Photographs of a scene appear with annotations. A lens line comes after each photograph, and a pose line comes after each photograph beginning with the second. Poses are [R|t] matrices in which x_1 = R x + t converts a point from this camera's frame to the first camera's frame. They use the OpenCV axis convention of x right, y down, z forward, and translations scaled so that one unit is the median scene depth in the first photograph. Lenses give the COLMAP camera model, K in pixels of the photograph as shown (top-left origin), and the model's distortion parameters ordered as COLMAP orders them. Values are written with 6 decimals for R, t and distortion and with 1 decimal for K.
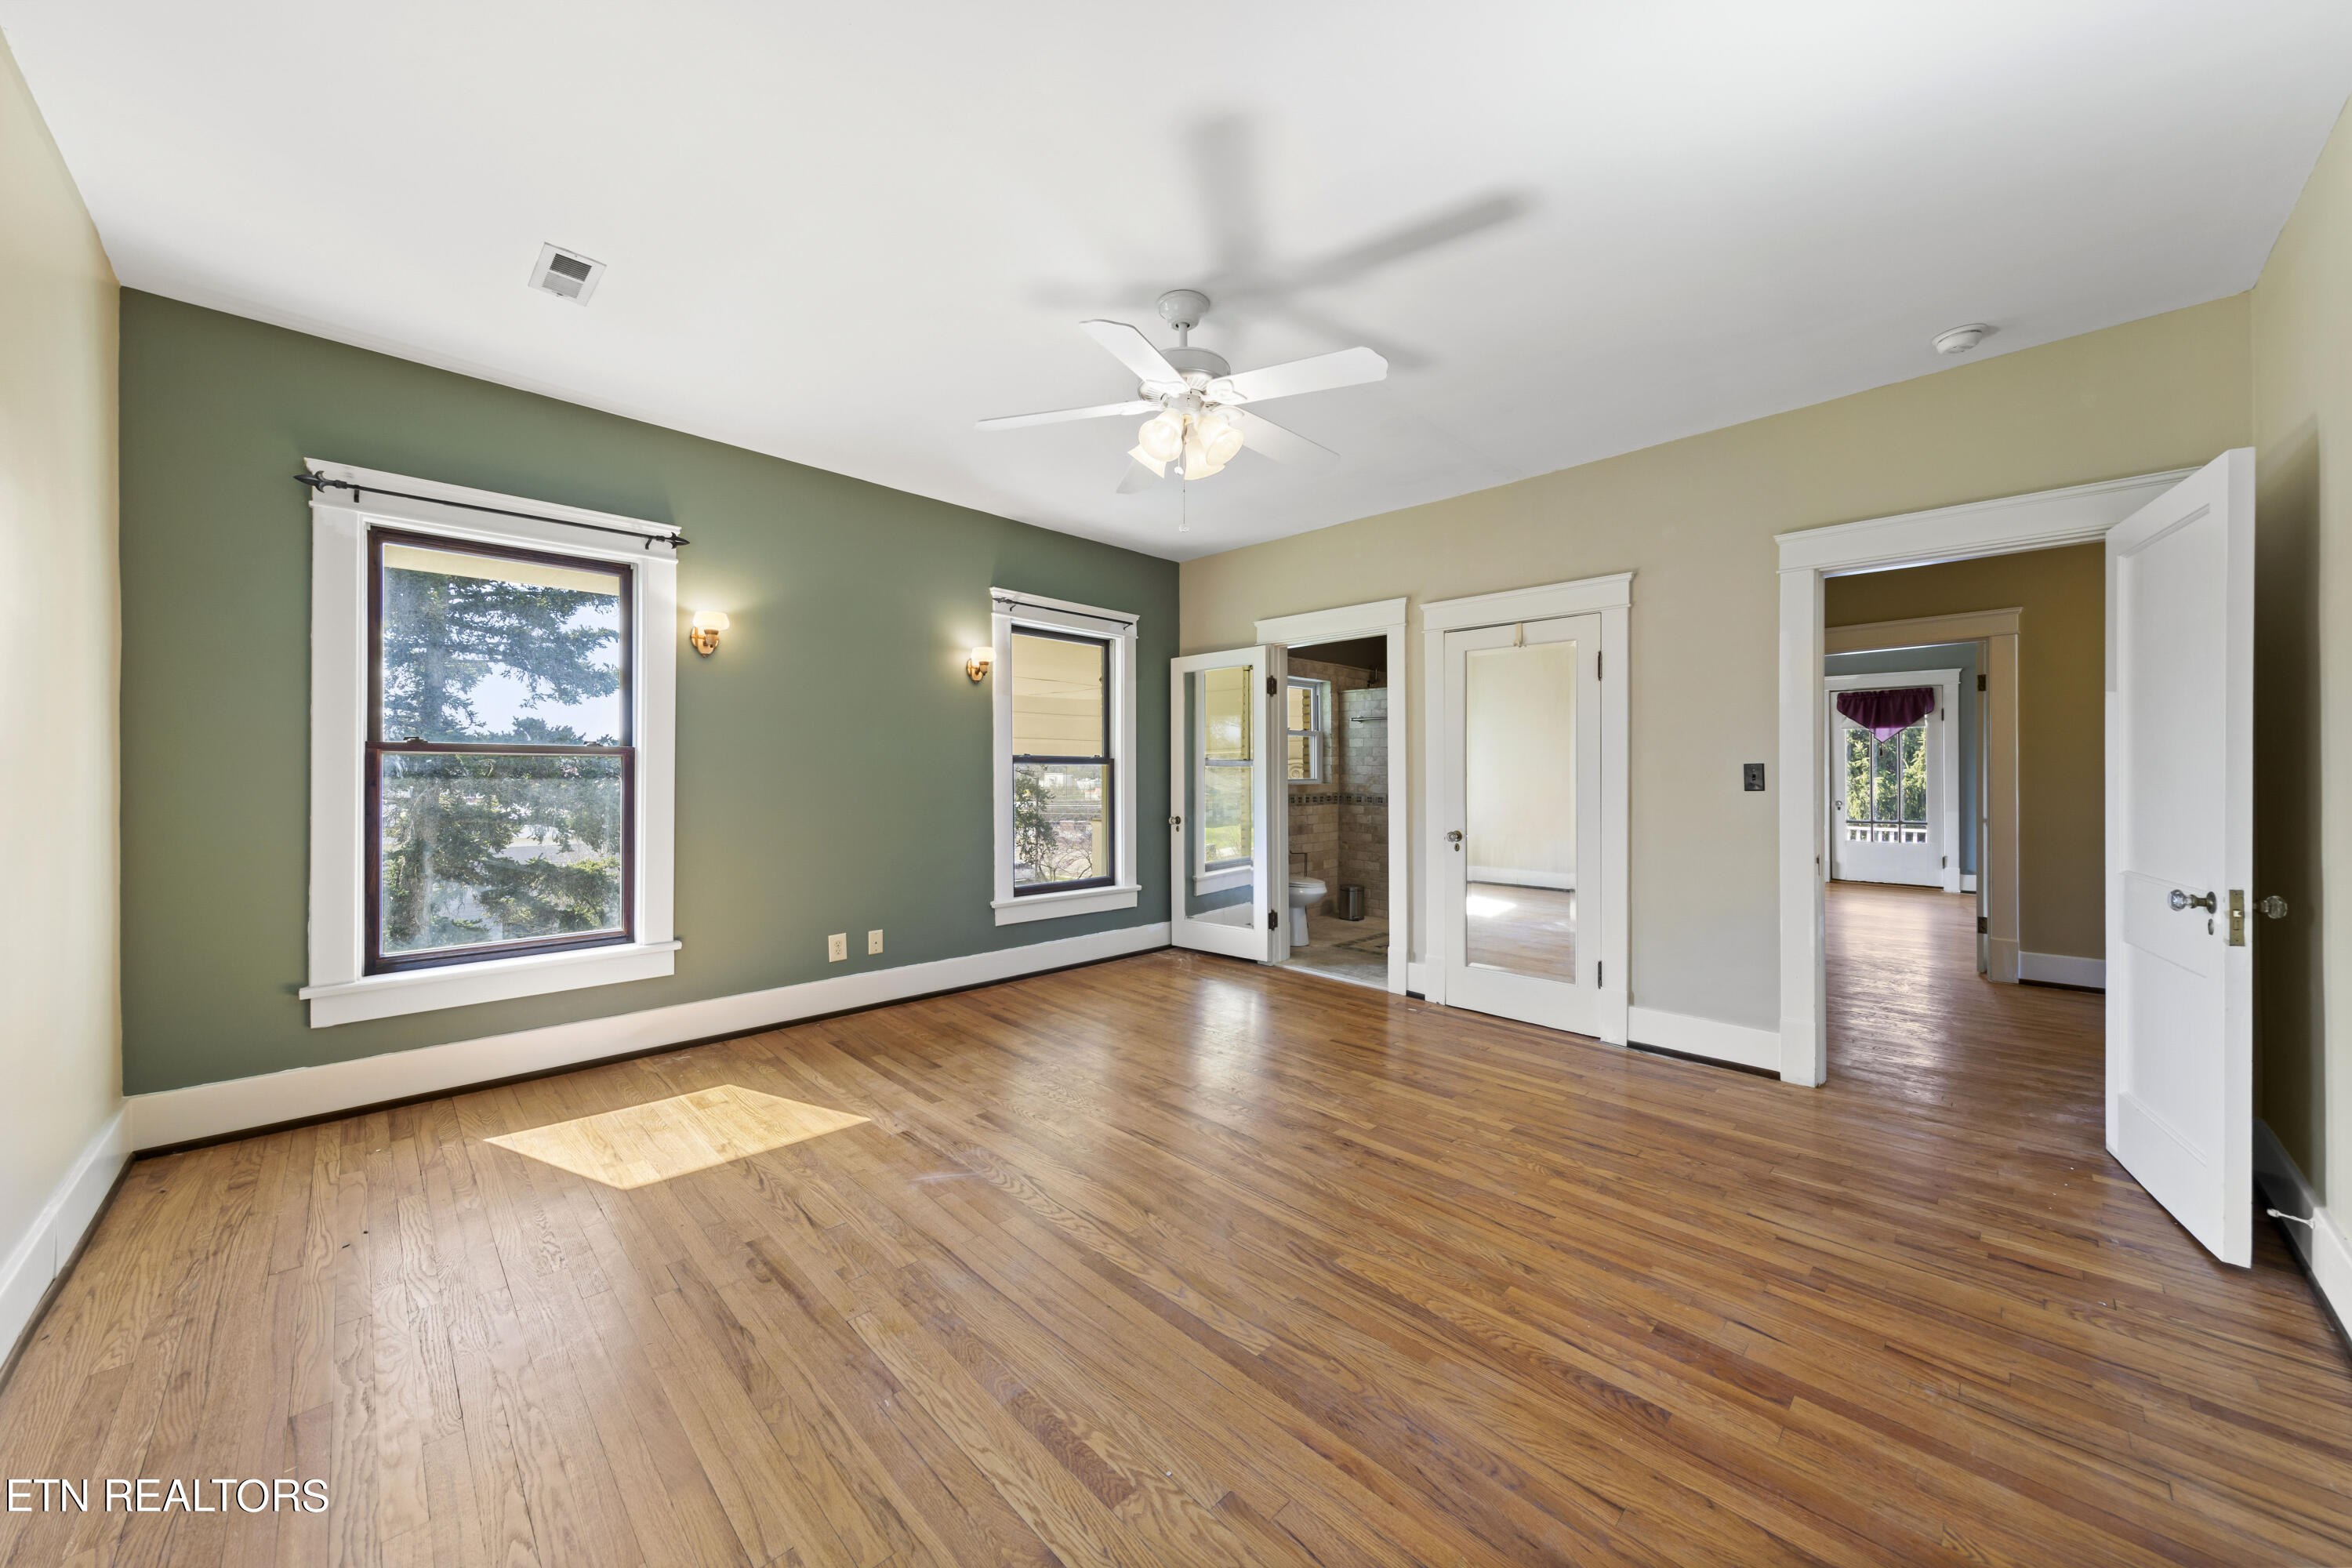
lens RADIAL K [[839.5, 0, 1146.0], [0, 839.5, 778.3], [0, 0, 1]] dist [0.006207, -0.000080]
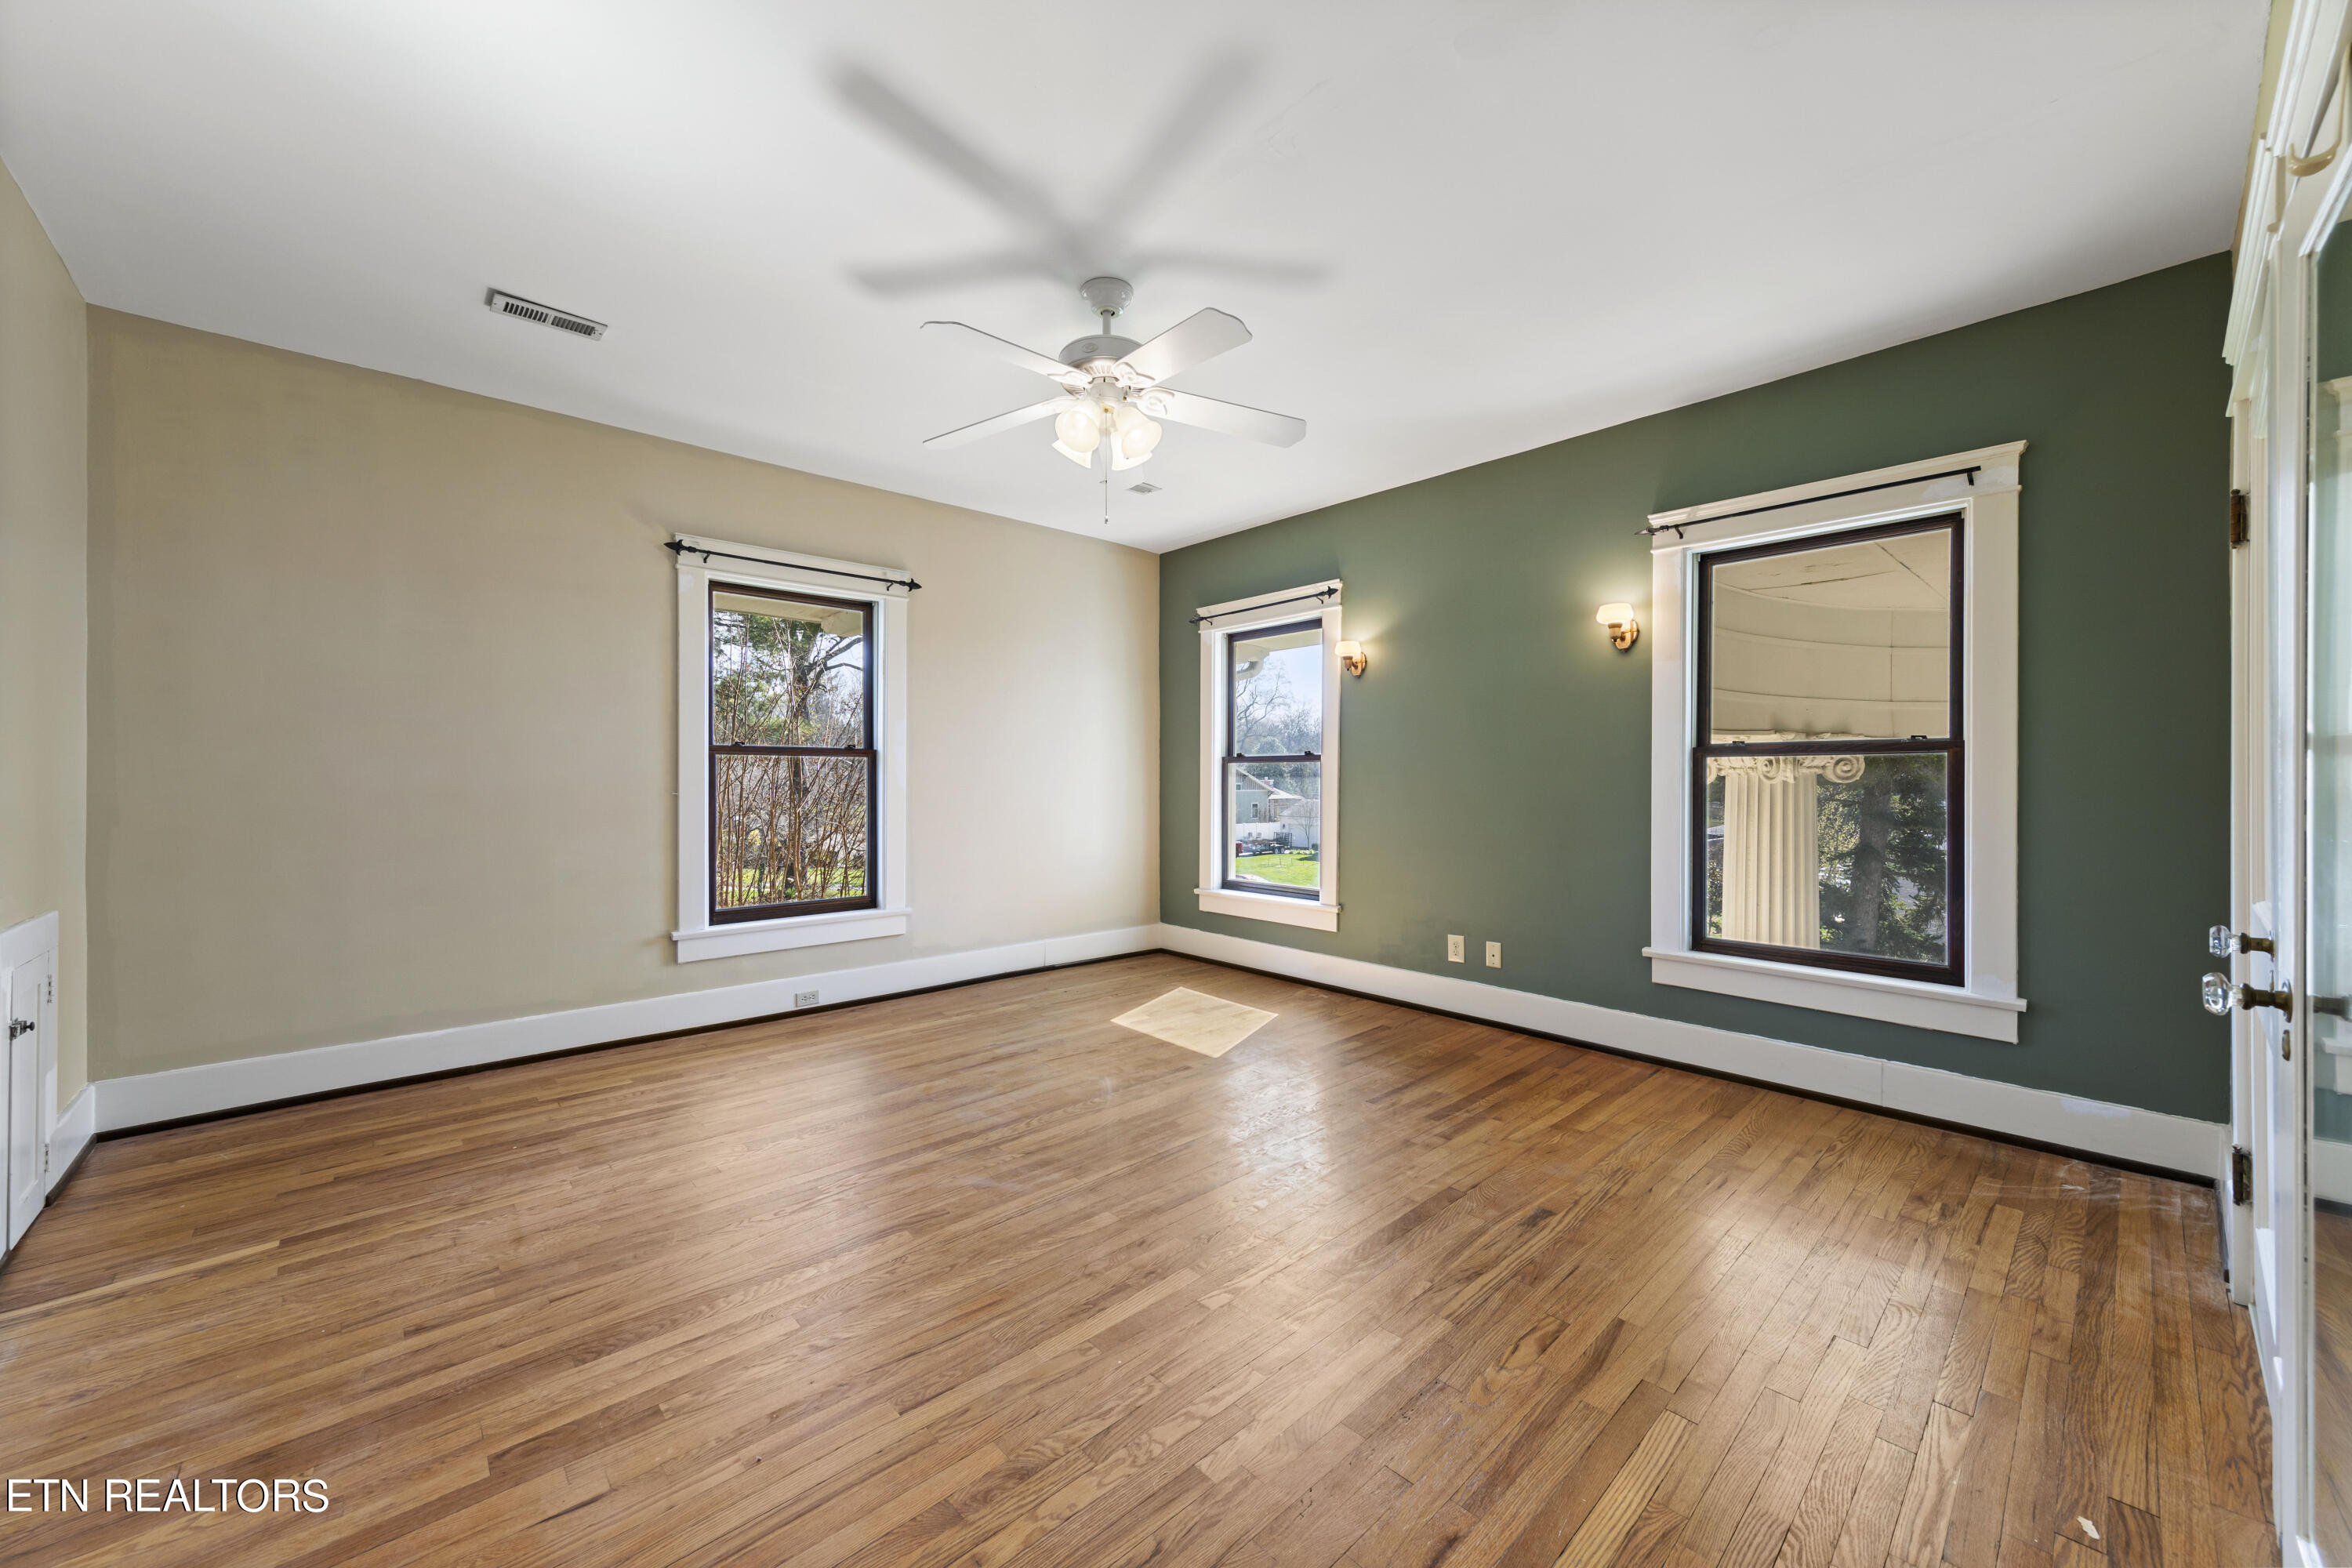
lens RADIAL K [[867.9, 0, 1176.0], [0, 867.9, 784.0], [0, 0, 1]] dist [0.010851, 0.000130]
pose [[-0.023203, 0.005042, -0.999718, 0.994613], [-0.004484, 0.999977, 0.005147, 0.004767], [0.999721, 0.004602, -0.023180, 1.037248]]
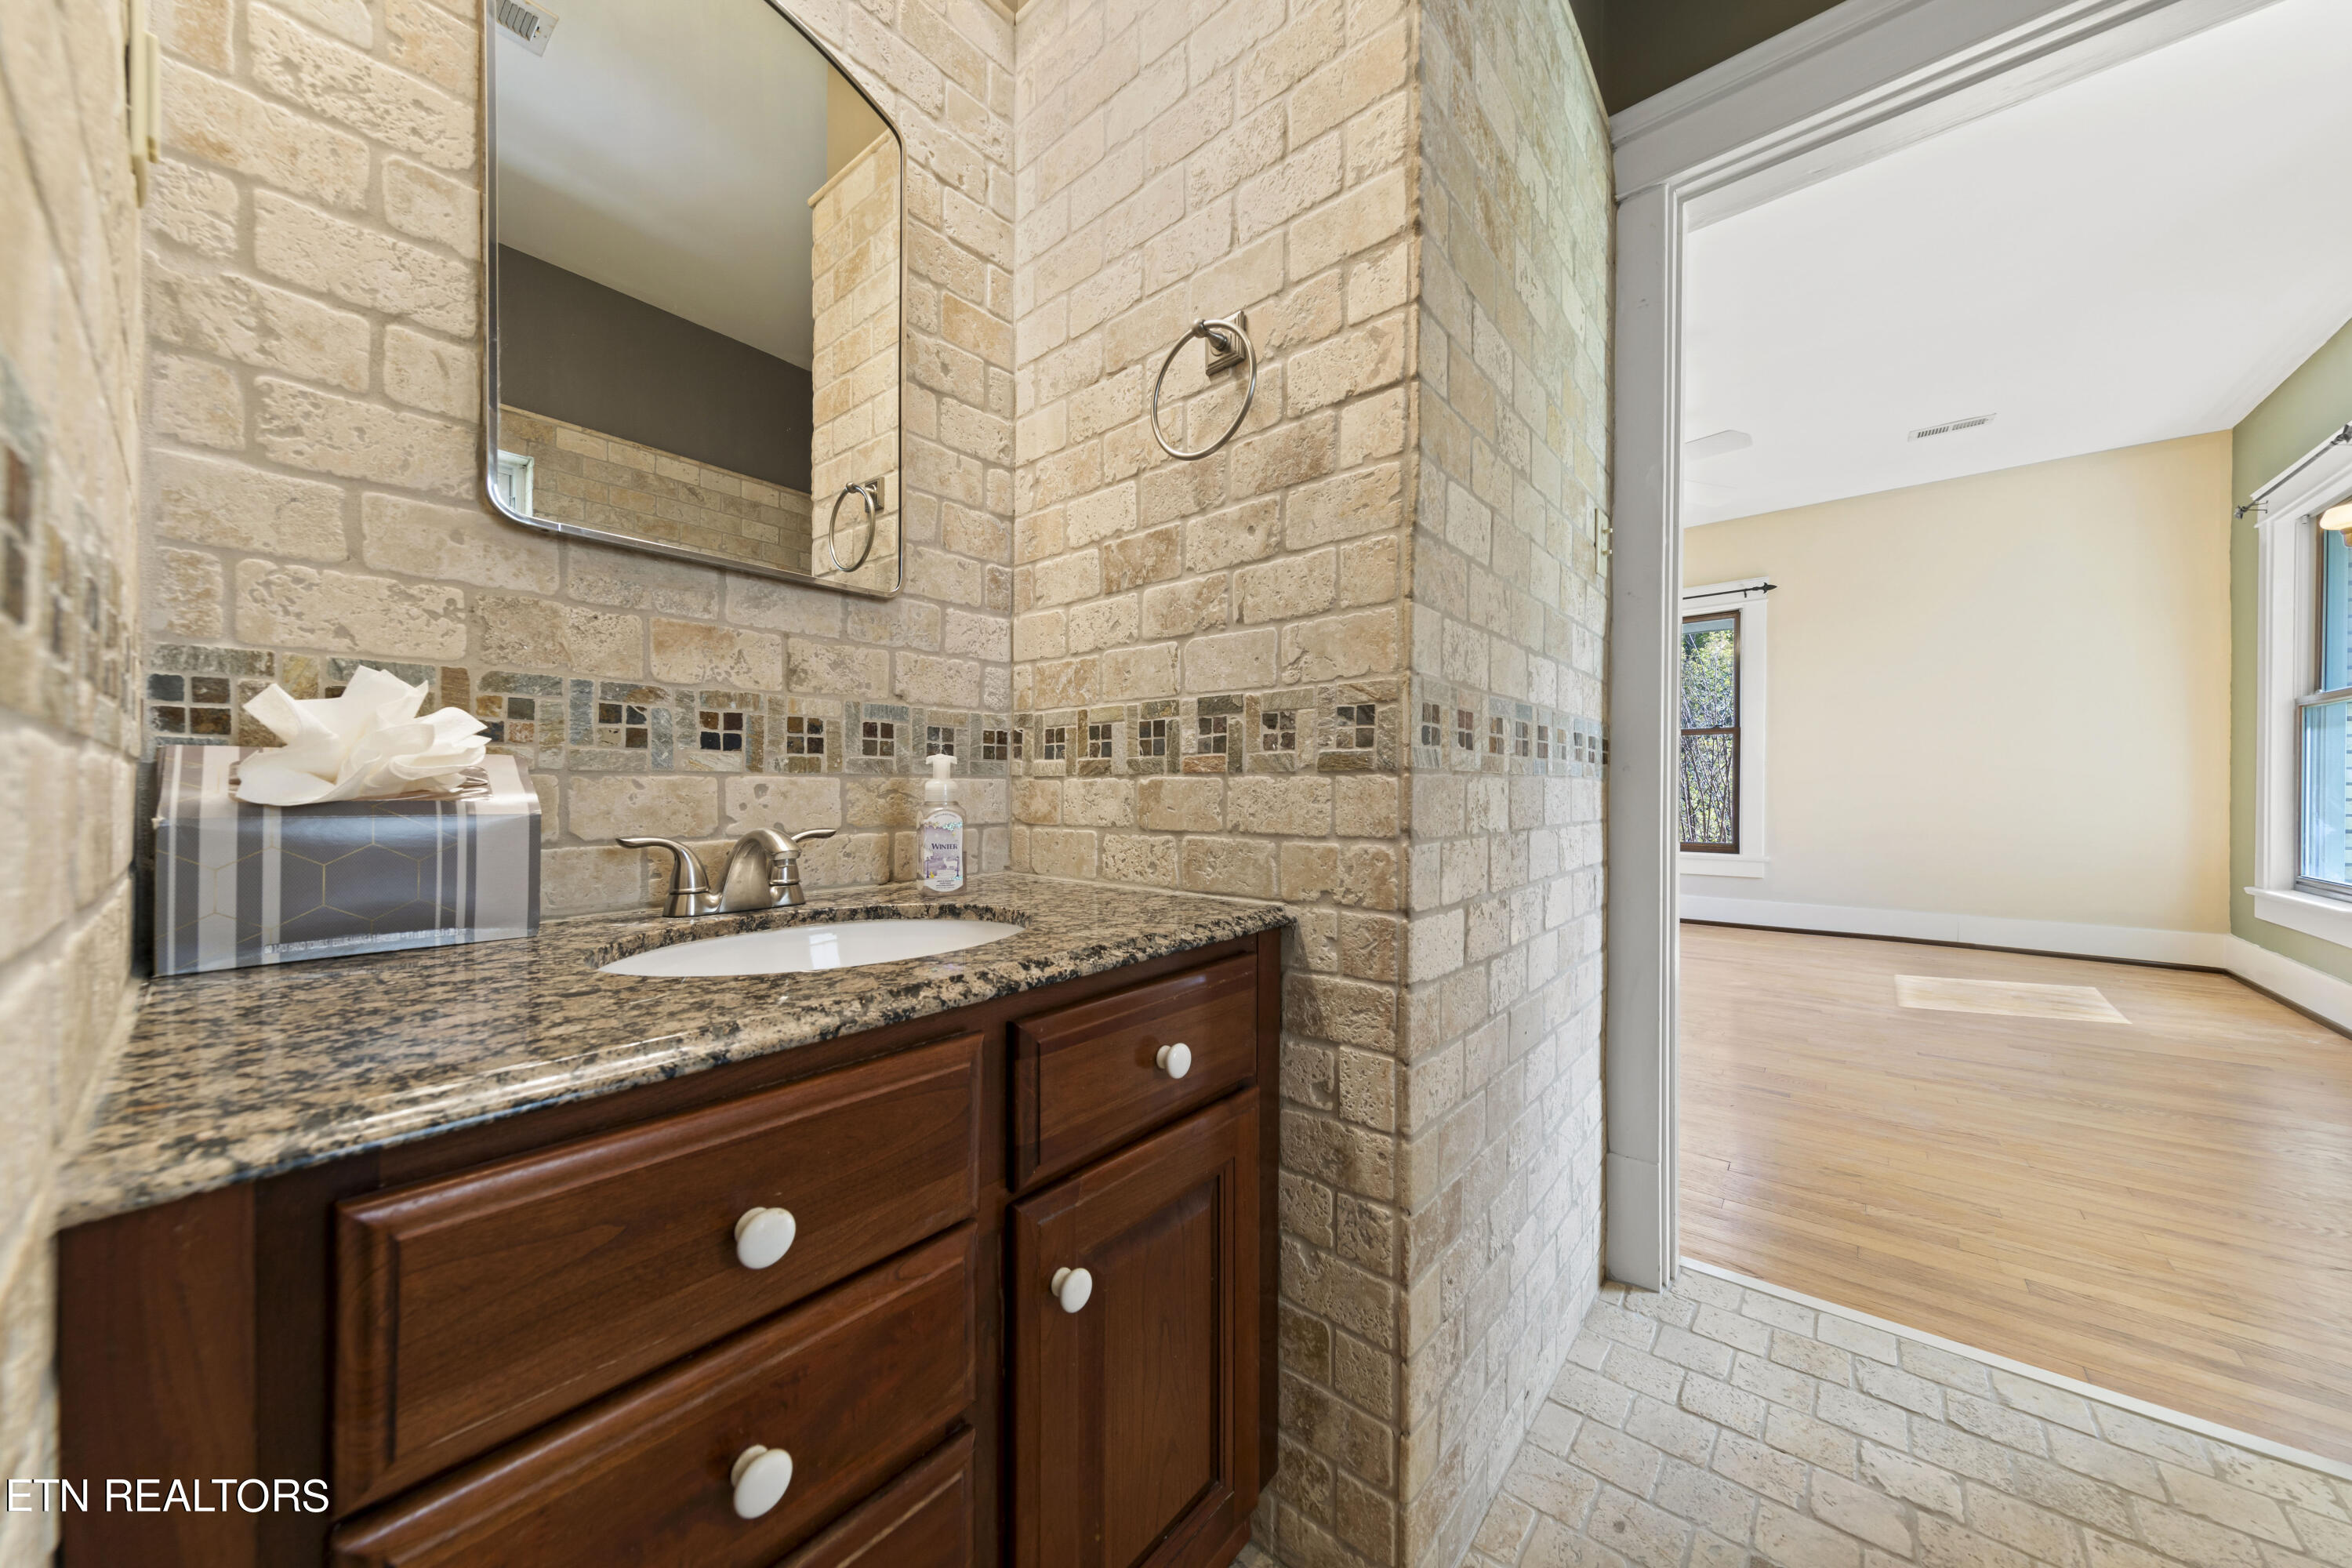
lens RADIAL K [[784.3, 0, 1176.0], [0, 784.3, 784.0], [0, 0, 1]] dist [0.000945, 0.000011]
pose [[-0.993246, -0.000997, -0.116026, 0.896754], [-0.001171, 0.999998, 0.001433, 0.088112], [0.116024, 0.001559, -0.993245, 2.160348]]
